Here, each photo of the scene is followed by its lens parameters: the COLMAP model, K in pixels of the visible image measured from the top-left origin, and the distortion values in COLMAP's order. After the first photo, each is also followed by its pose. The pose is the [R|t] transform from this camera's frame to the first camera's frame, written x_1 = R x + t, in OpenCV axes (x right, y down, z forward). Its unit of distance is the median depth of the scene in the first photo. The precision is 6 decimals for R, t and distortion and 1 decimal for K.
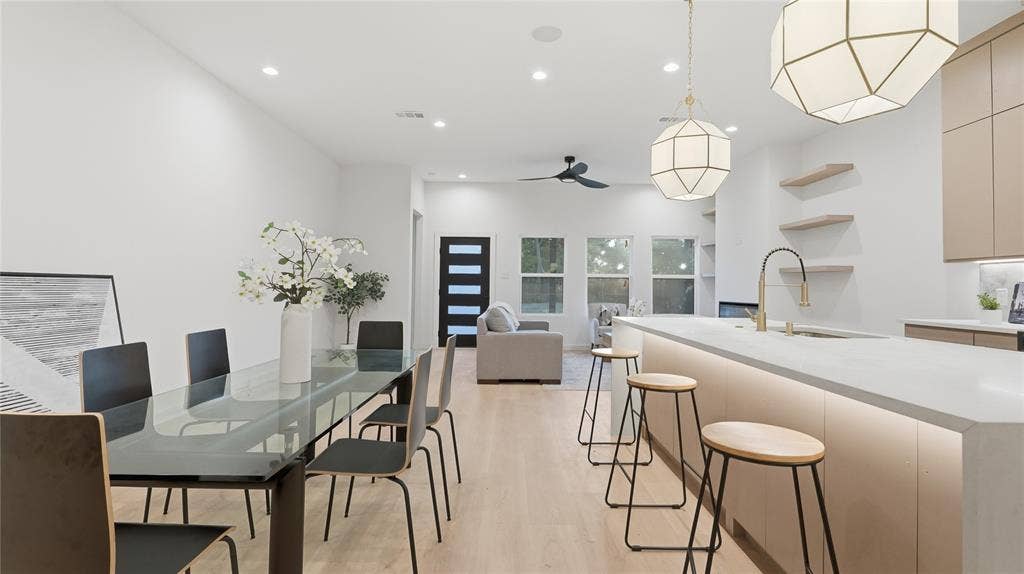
lens RADIAL K [[478.4, 0, 512.0], [0, 478.4, 273.1], [0, 0, 1]] dist [-0.002846, -0.000109]
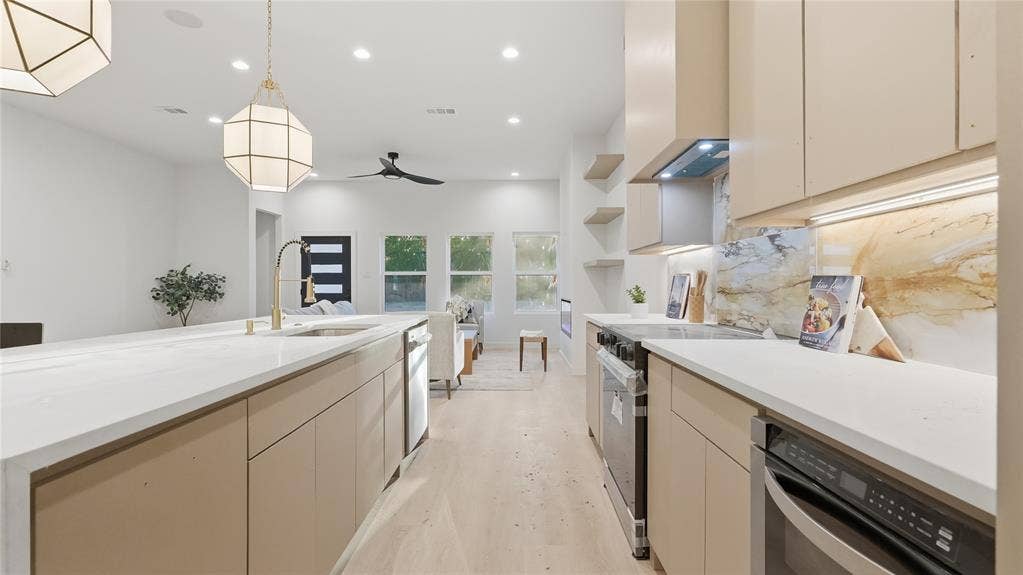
lens RADIAL K [[470.5, 0, 511.5], [0, 470.5, 287.5], [0, 0, 1]] dist [0.001818, -0.000011]
pose [[0.999858, -0.014138, -0.009209, 0.296615], [0.014439, 0.999335, 0.033470, 0.004194], [0.008730, -0.033598, 0.999397, 0.021660]]
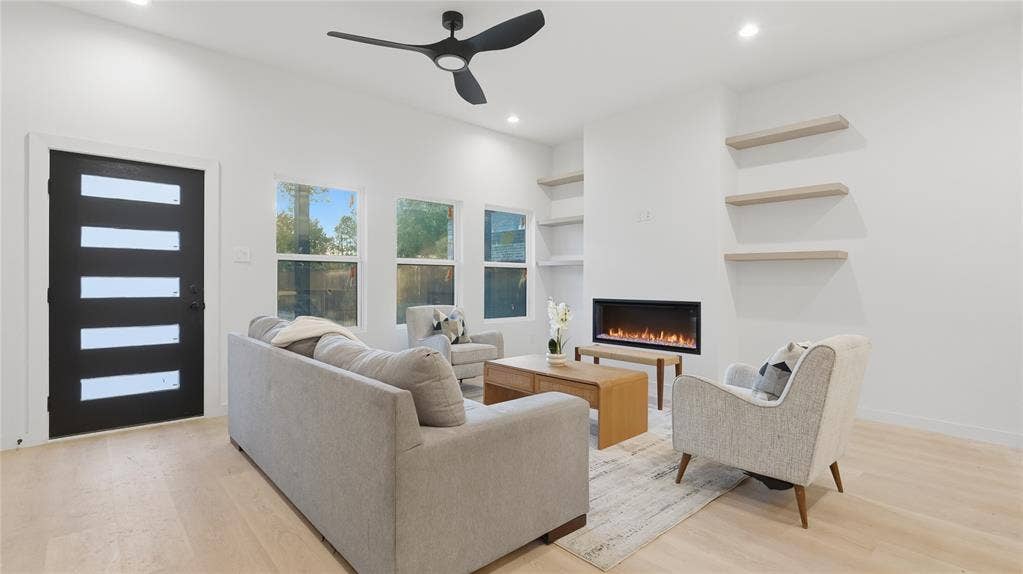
lens RADIAL K [[470.5, 0, 511.5], [0, 470.5, 287.0], [0, 0, 1]] dist [0.001818, -0.000011]
pose [[0.746037, -0.013503, 0.665768, -0.126658], [-0.016728, 0.999099, 0.039009, 0.012763], [-0.665695, -0.040239, 0.745139, 0.474412]]
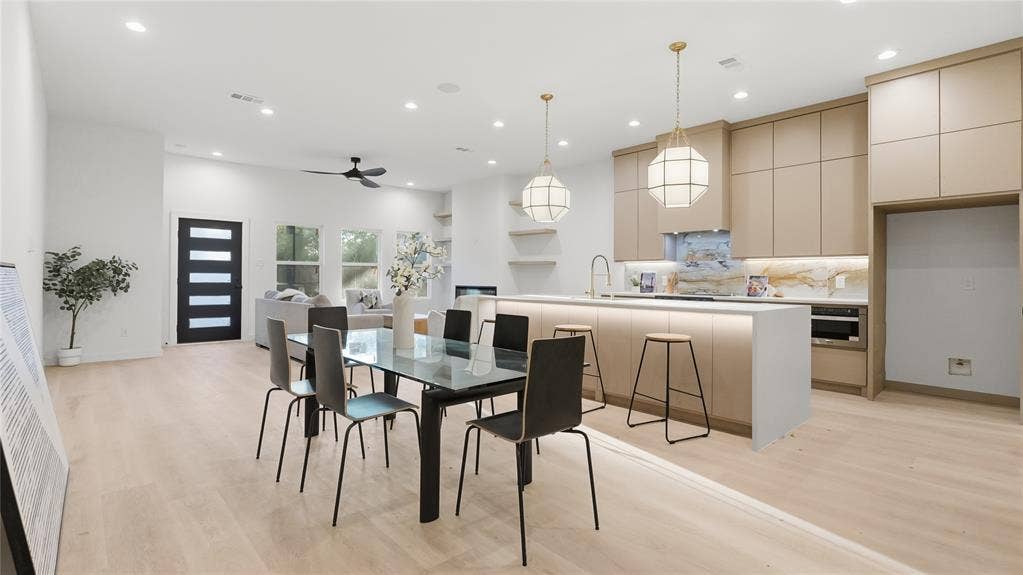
lens RADIAL K [[477.9, 0, 511.5], [0, 477.9, 273.6], [0, 0, 1]] dist [-0.002846, -0.000109]
pose [[0.742813, -0.001020, 0.669498, -0.281886], [-0.018523, 0.999585, 0.022075, -0.004135], [-0.669243, -0.028799, 0.742486, -0.055167]]
